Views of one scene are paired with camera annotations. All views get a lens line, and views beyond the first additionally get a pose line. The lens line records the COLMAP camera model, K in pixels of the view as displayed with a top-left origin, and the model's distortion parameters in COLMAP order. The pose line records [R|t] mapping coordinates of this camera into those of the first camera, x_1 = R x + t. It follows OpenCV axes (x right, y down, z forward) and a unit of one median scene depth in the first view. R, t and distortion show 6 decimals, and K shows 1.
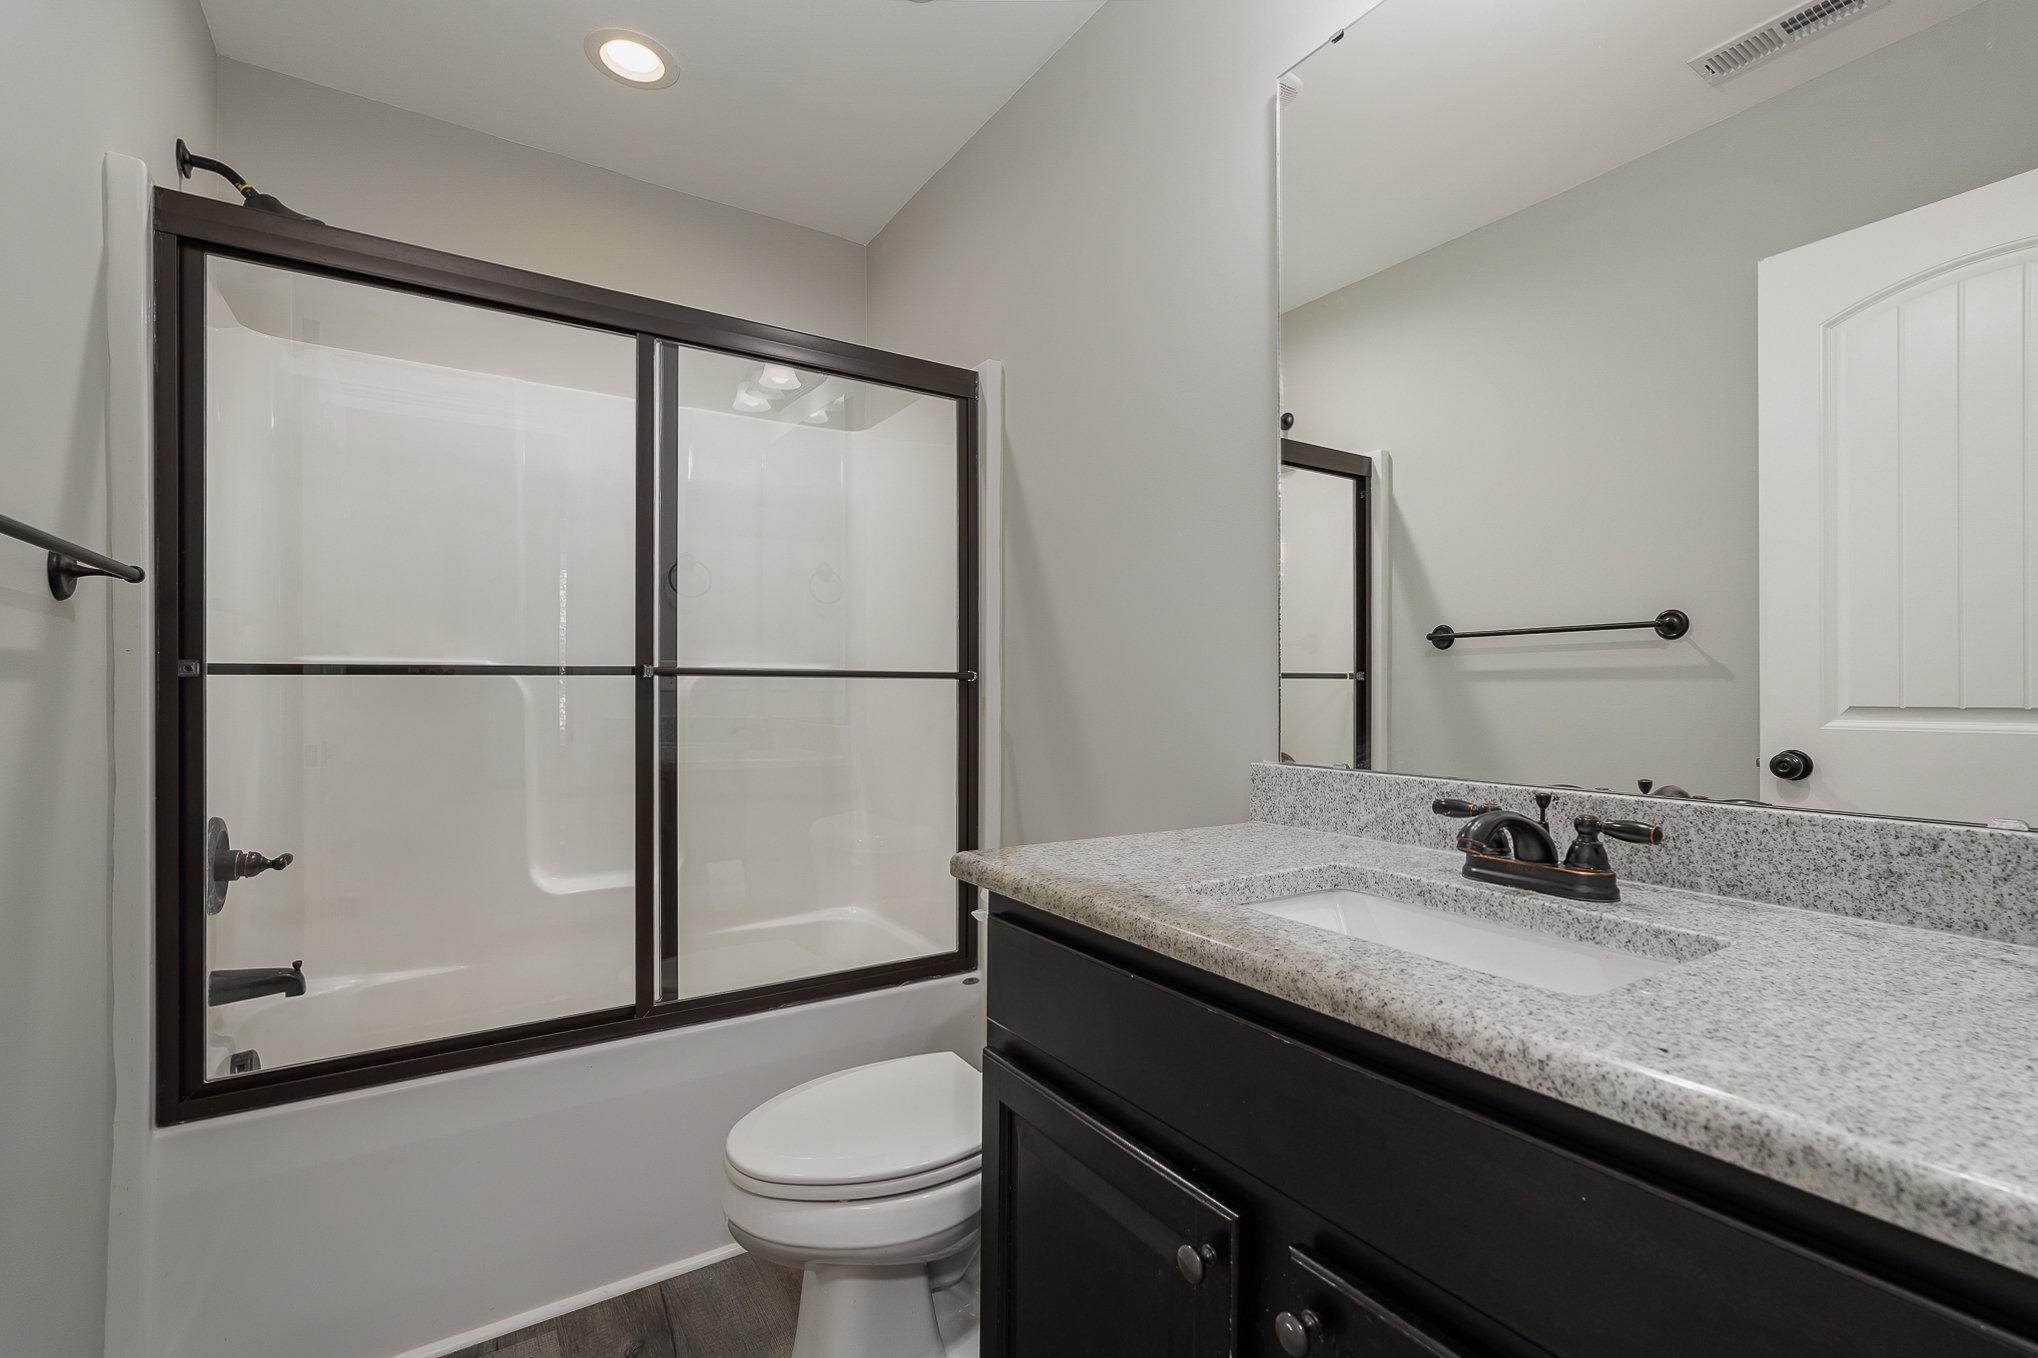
lens RADIAL K [[959.2, 0, 1026.5], [0, 959.2, 686.8], [0, 0, 1]] dist [-0.031325, 0.000062]
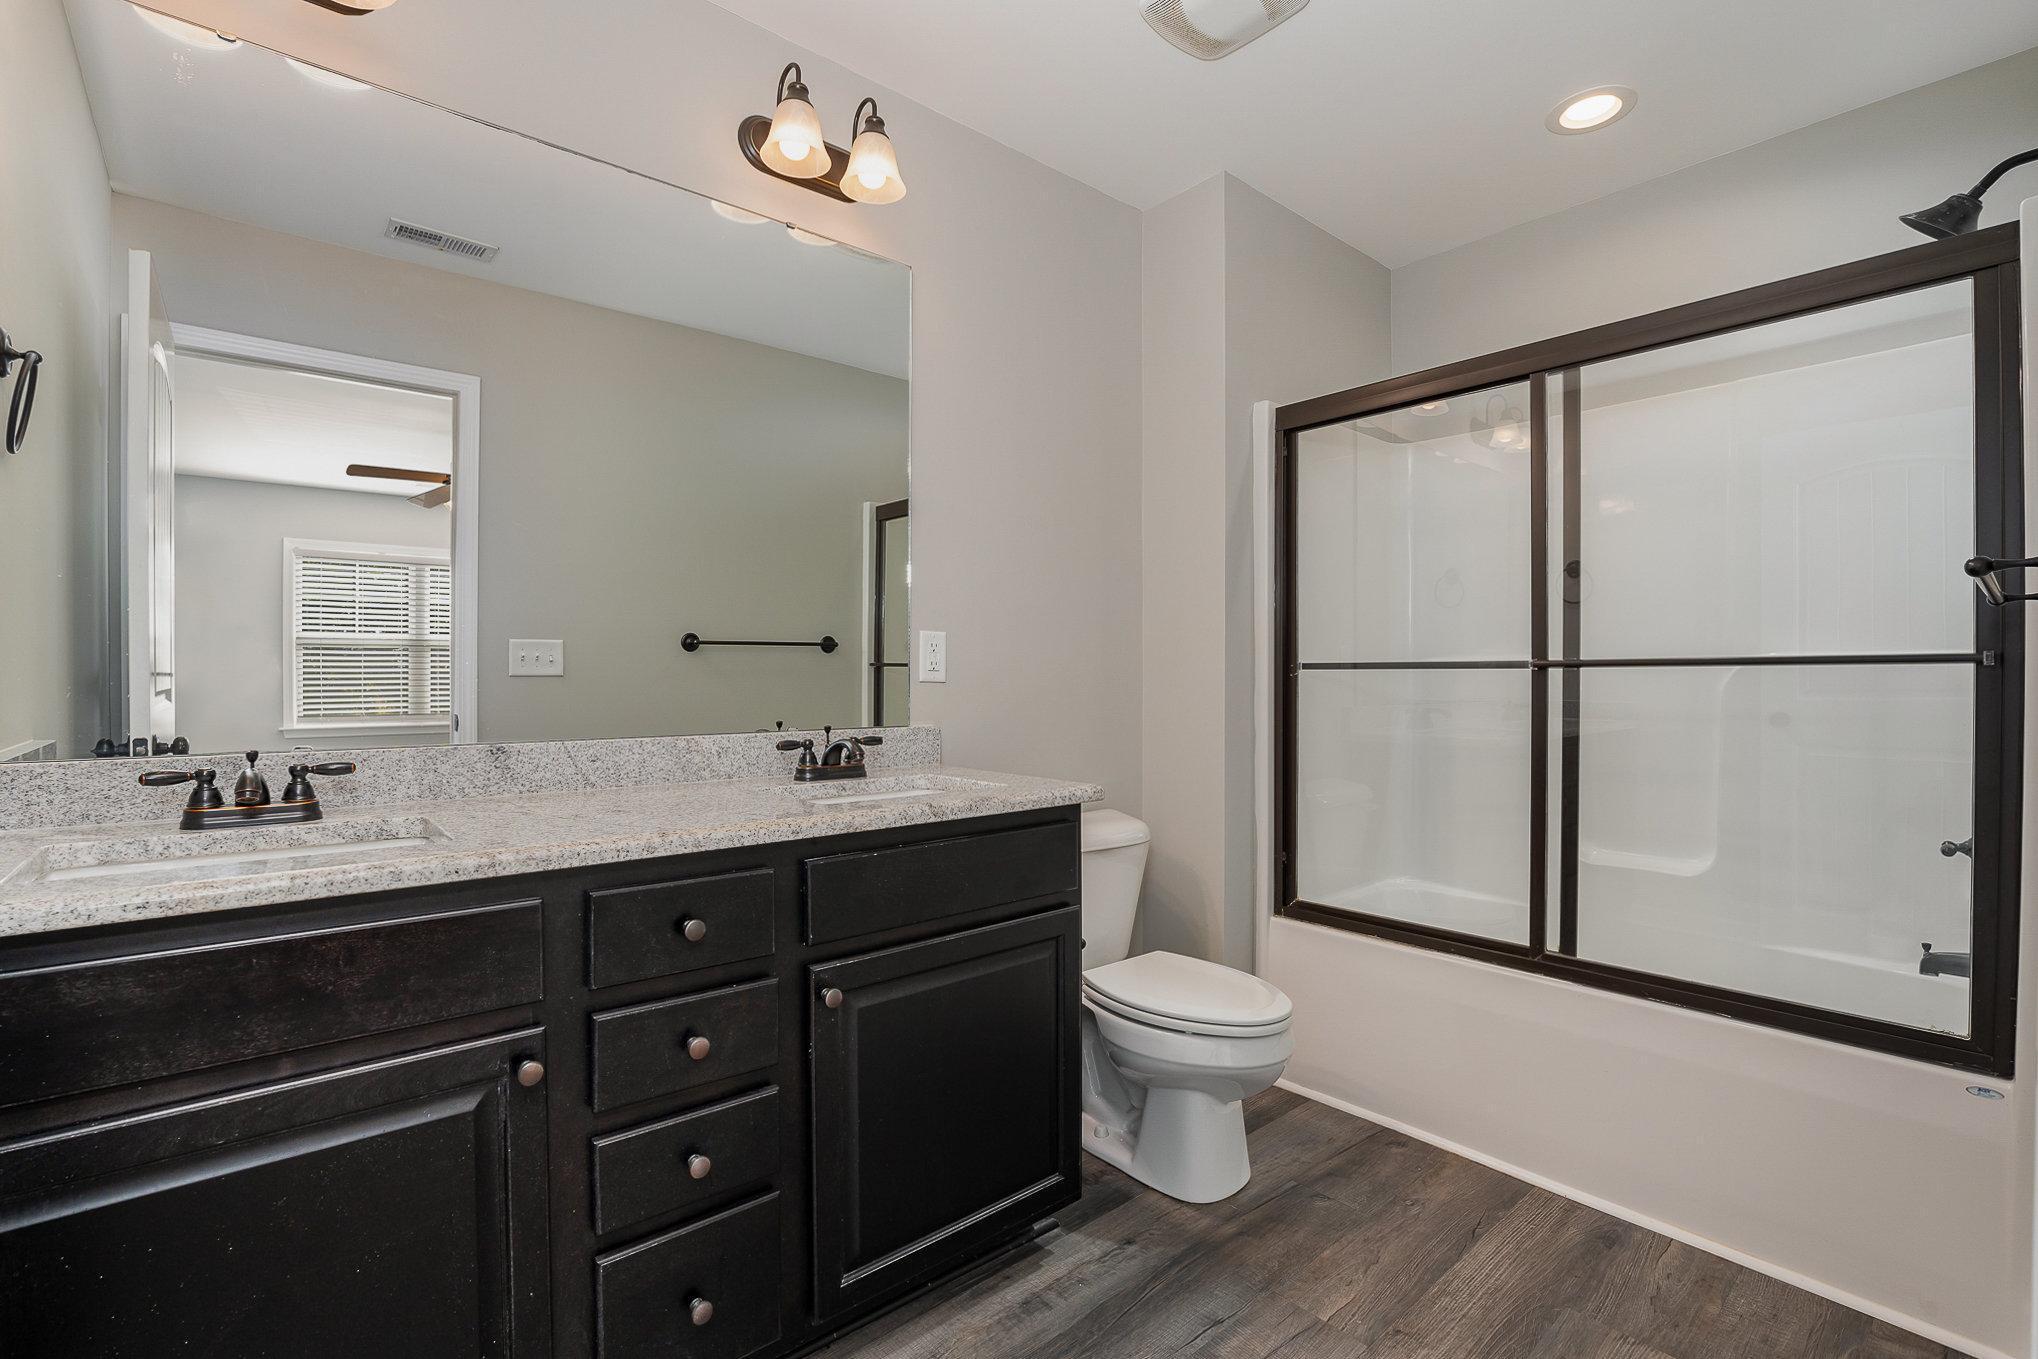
lens RADIAL K [[959.2, 0, 1026.5], [0, 959.2, 687.3], [0, 0, 1]] dist [-0.031325, 0.000062]
pose [[0.046002, 0.010737, -0.998884, 0.734252], [-0.001353, 0.999942, 0.010686, 0.000817], [0.998940, 0.000860, 0.046014, 0.325819]]
